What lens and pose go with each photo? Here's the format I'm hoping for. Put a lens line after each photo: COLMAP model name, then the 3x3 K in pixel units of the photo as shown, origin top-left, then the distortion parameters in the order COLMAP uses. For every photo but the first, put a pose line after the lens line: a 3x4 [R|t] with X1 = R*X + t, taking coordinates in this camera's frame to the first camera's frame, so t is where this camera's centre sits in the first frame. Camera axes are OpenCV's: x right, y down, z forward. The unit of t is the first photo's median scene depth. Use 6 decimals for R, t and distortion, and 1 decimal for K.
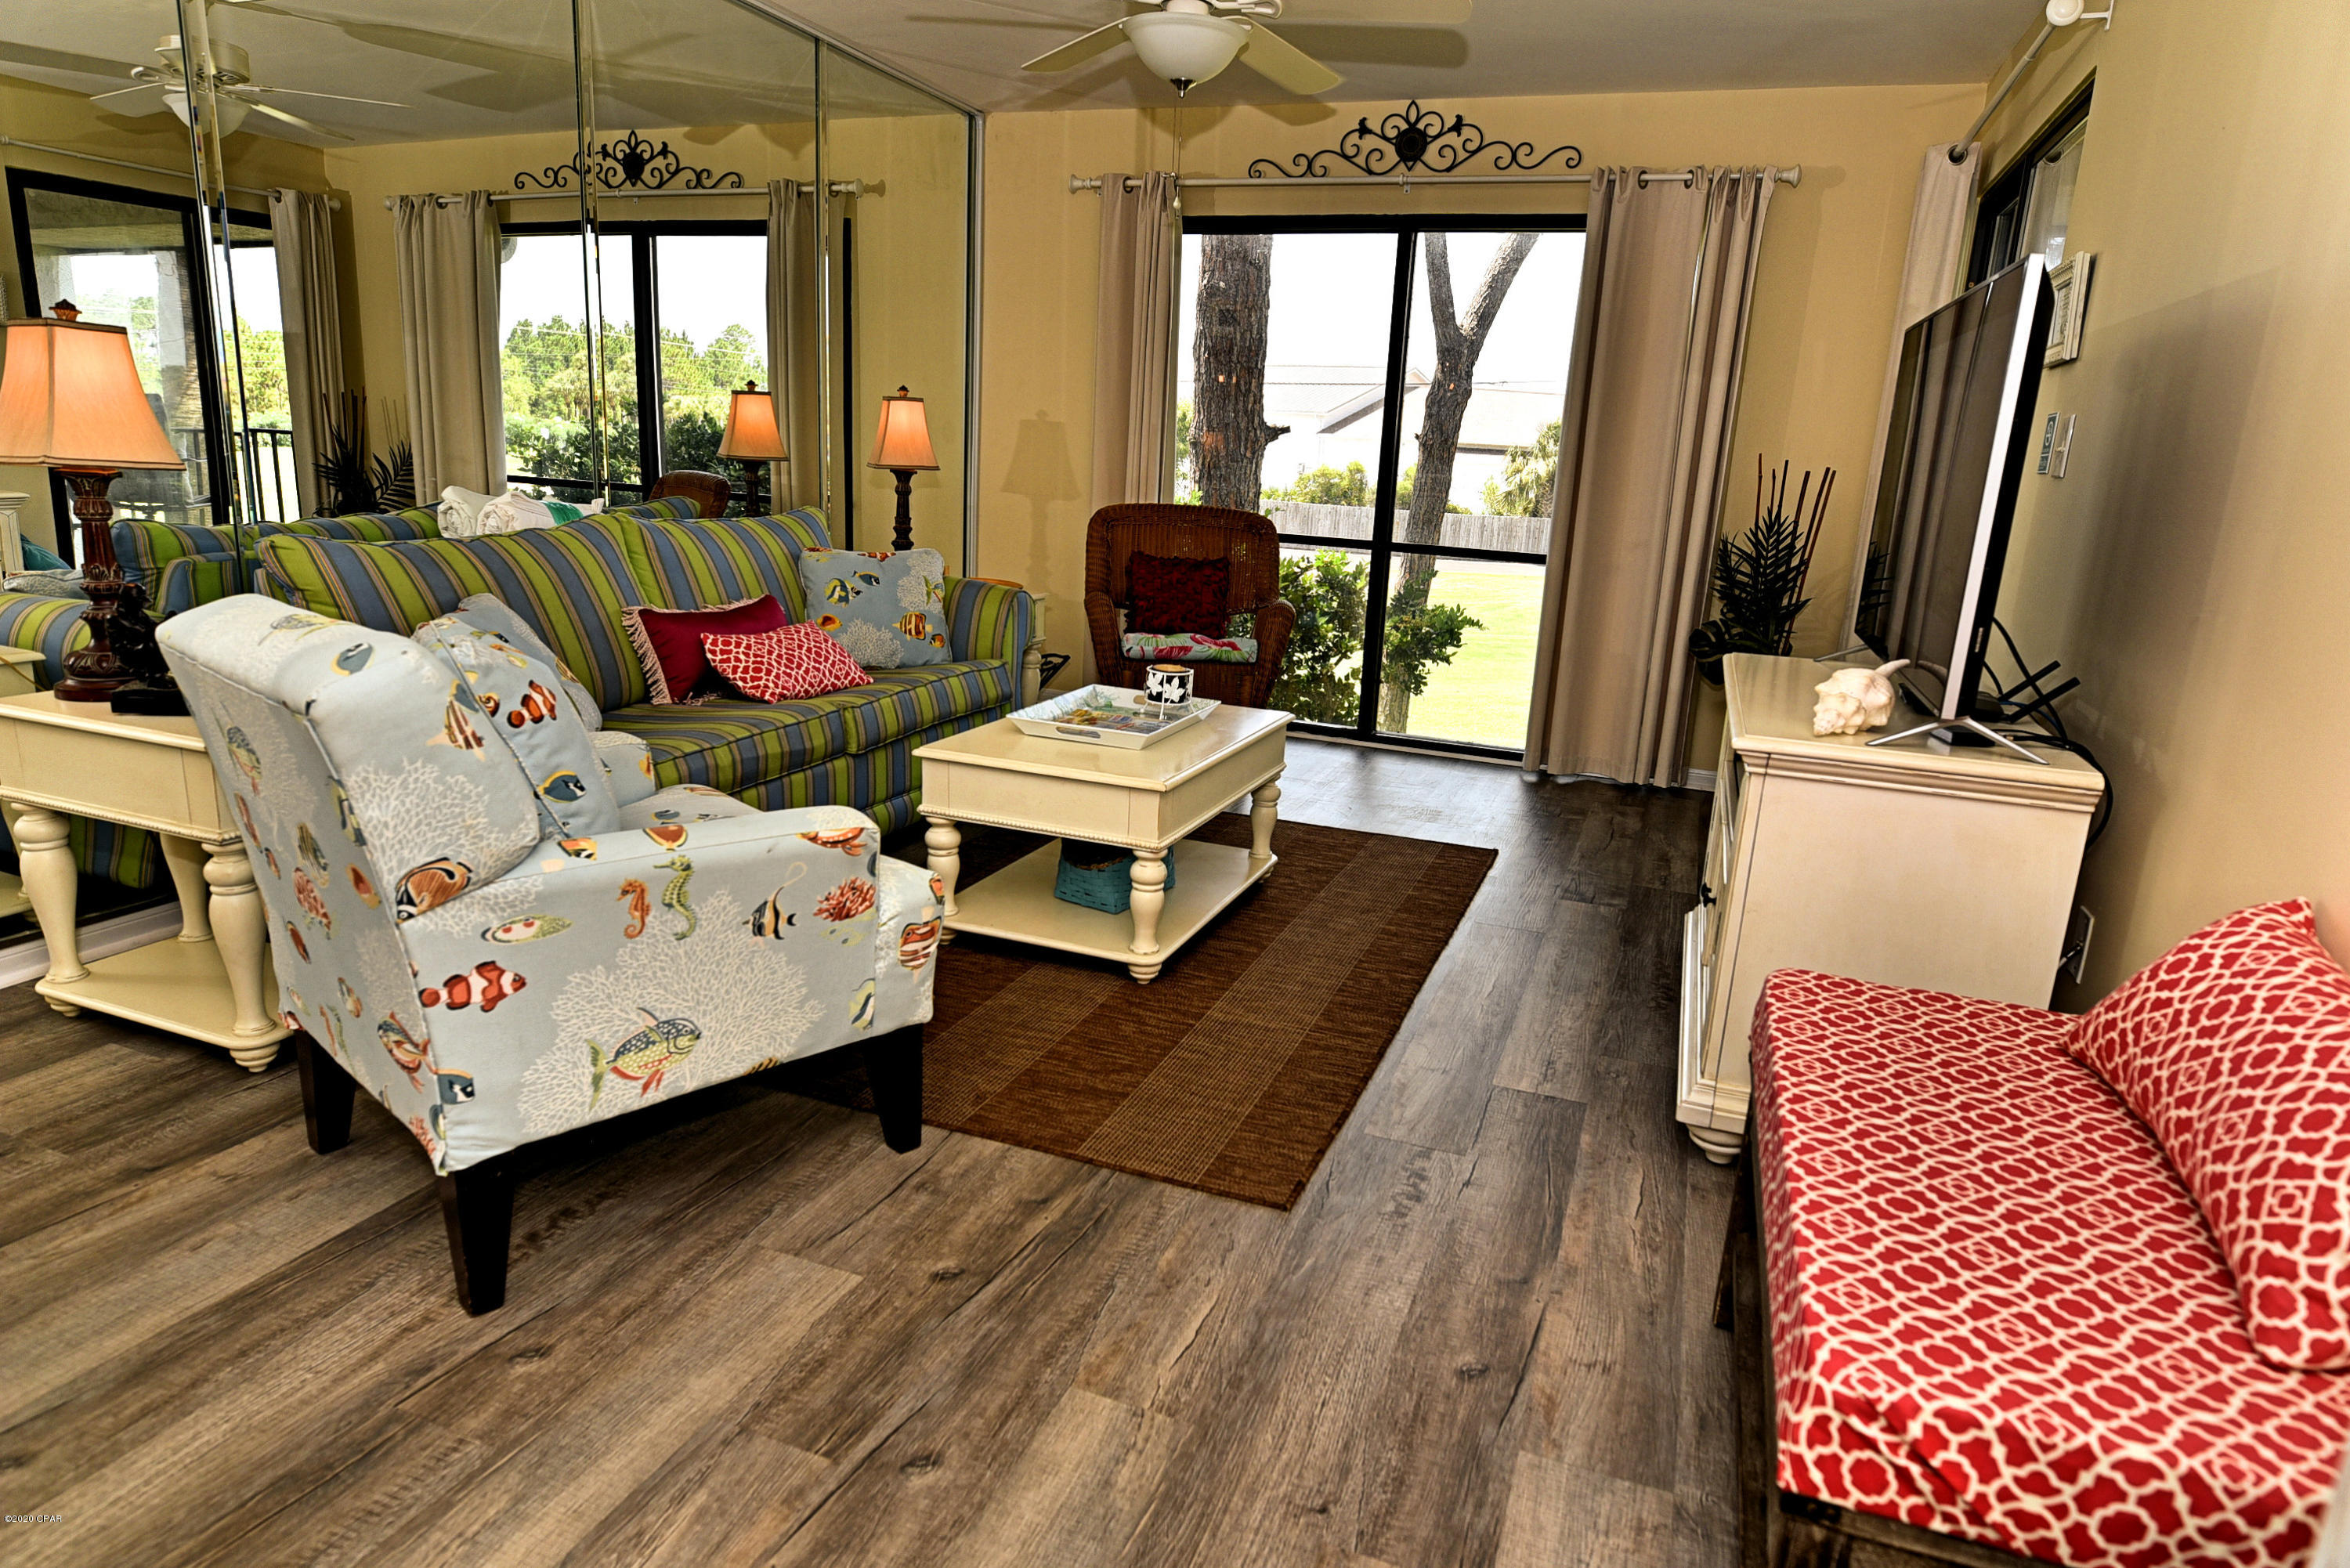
lens RADIAL K [[1355.7, 0, 1185.6], [0, 1355.7, 797.2], [0, 0, 1]] dist [-0.023308, 0.001664]
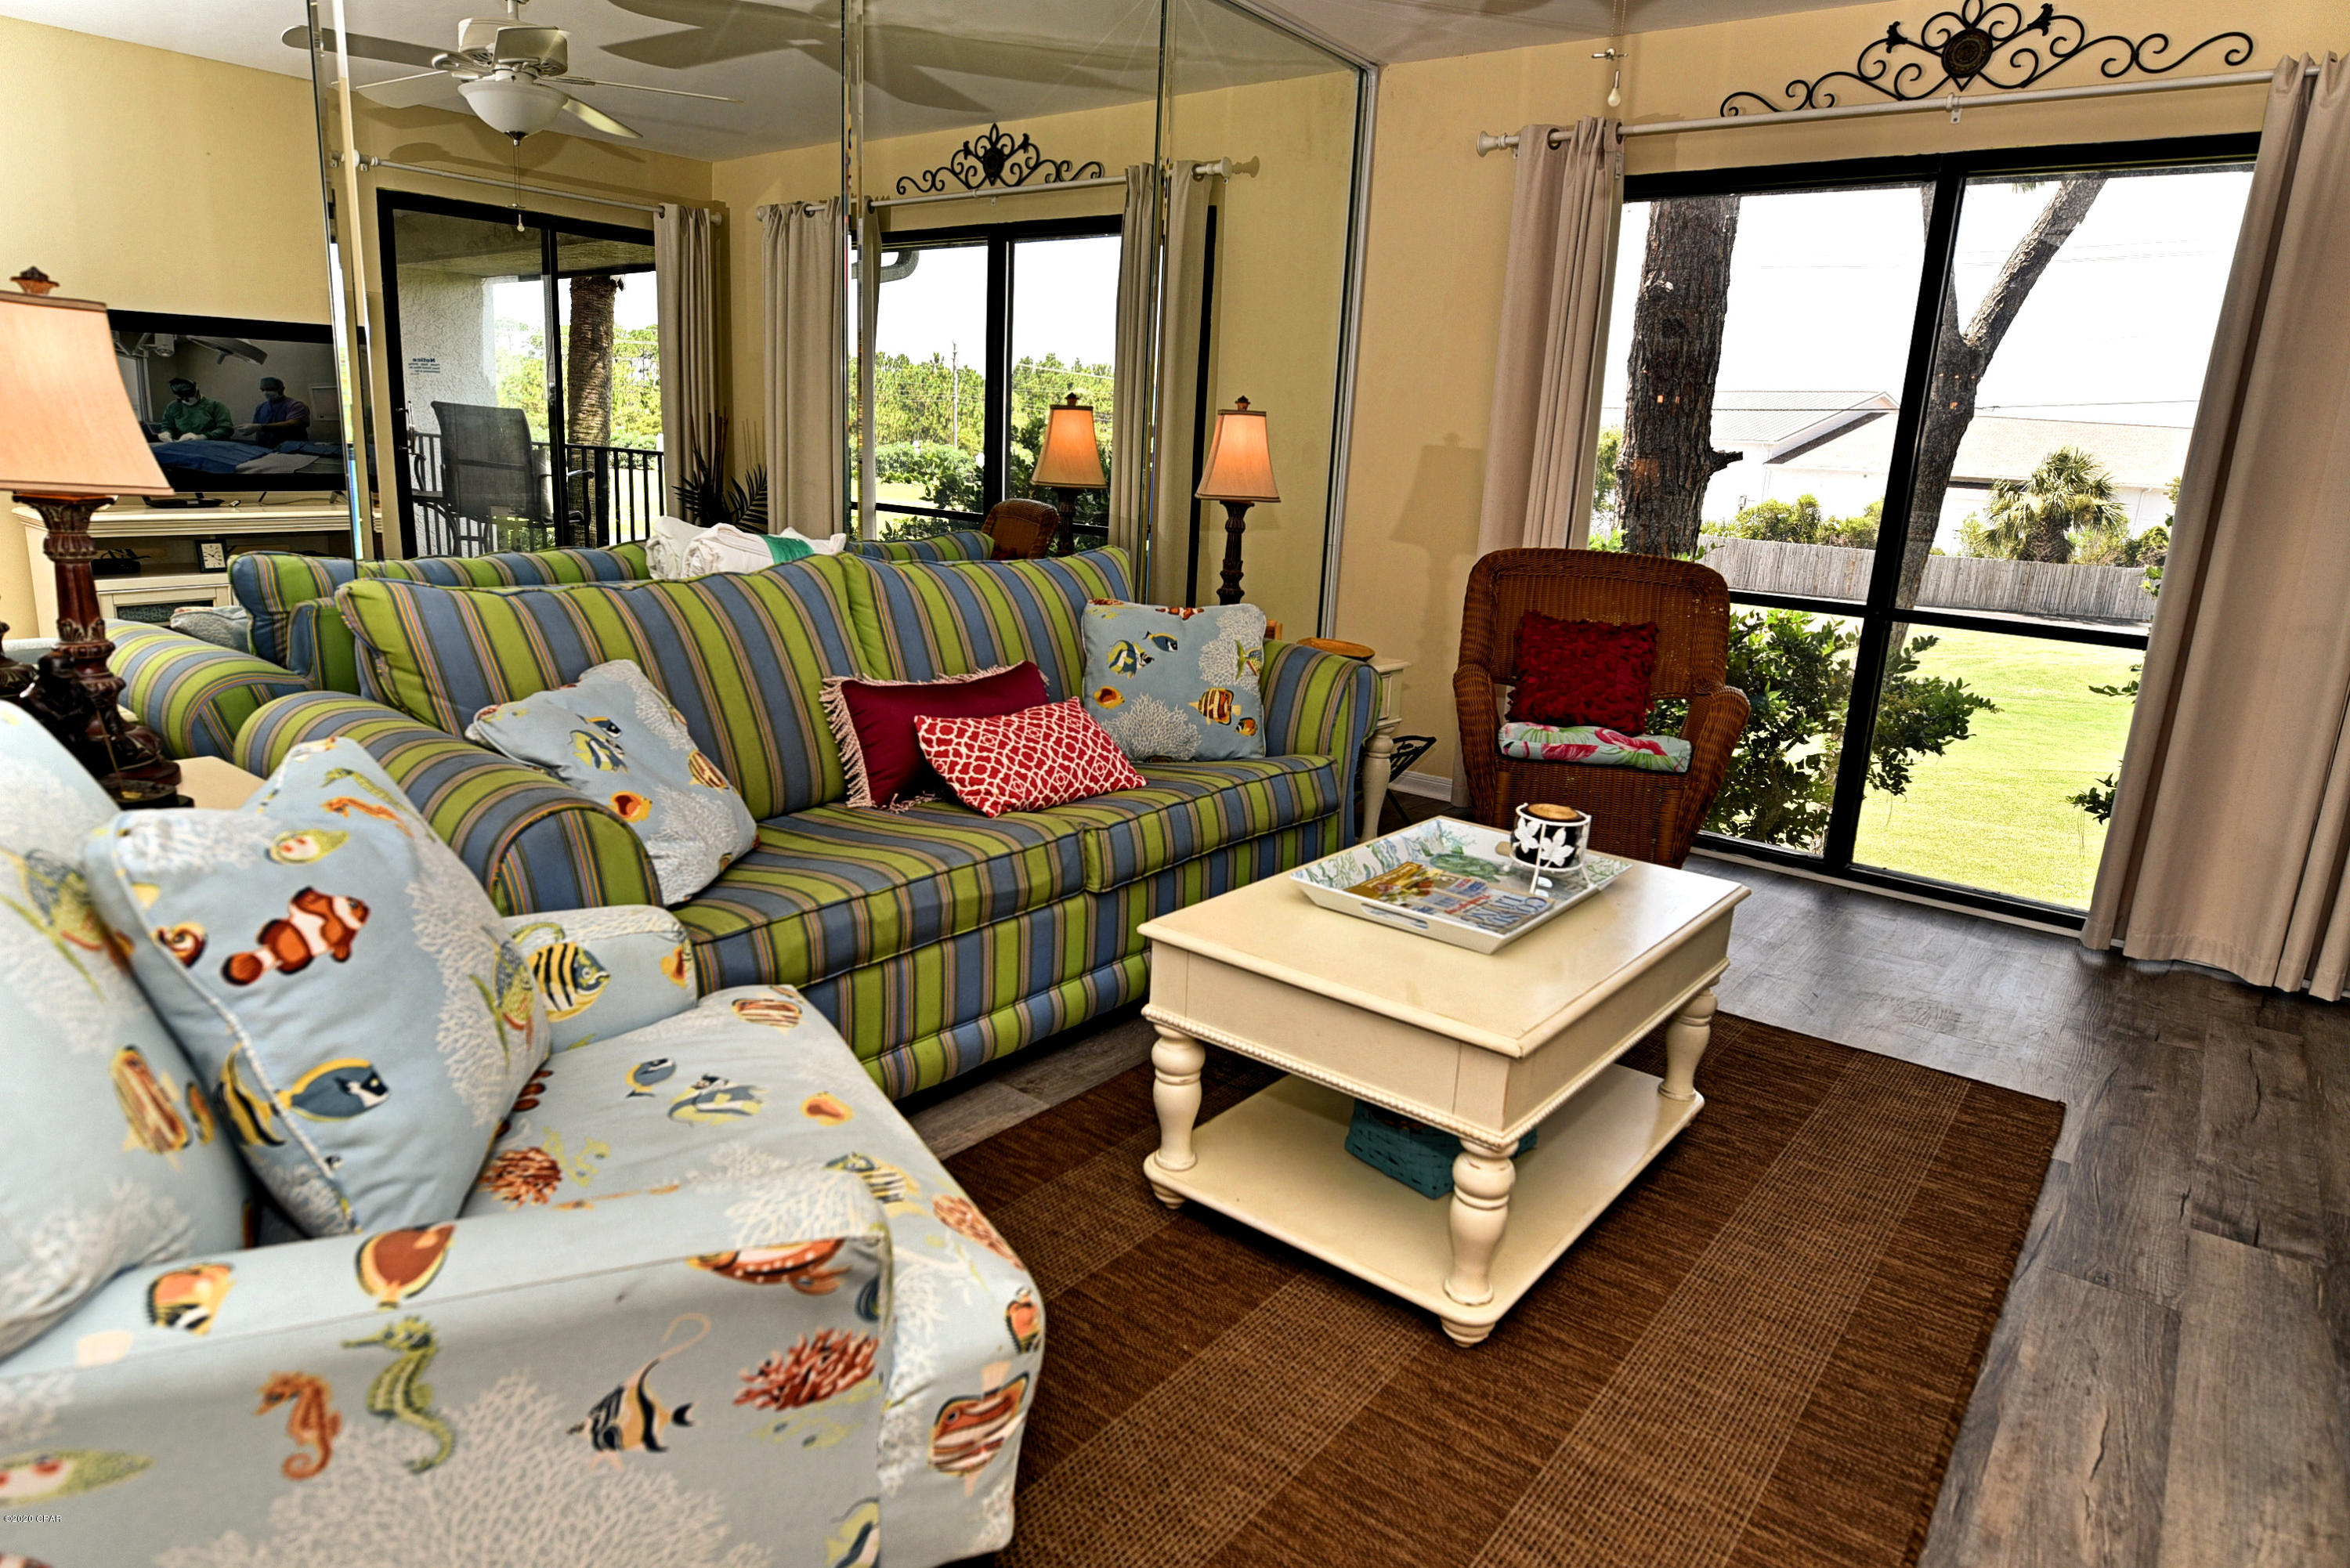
lens RADIAL K [[1355.7, 0, 1186.1], [0, 1355.7, 794.9], [0, 0, 1]] dist [-0.023308, 0.001664]
pose [[0.955544, 0.071014, -0.286170, 0.005186], [-0.077187, 0.996963, -0.010336, -0.078089], [0.284567, 0.031965, 0.958123, 0.308112]]
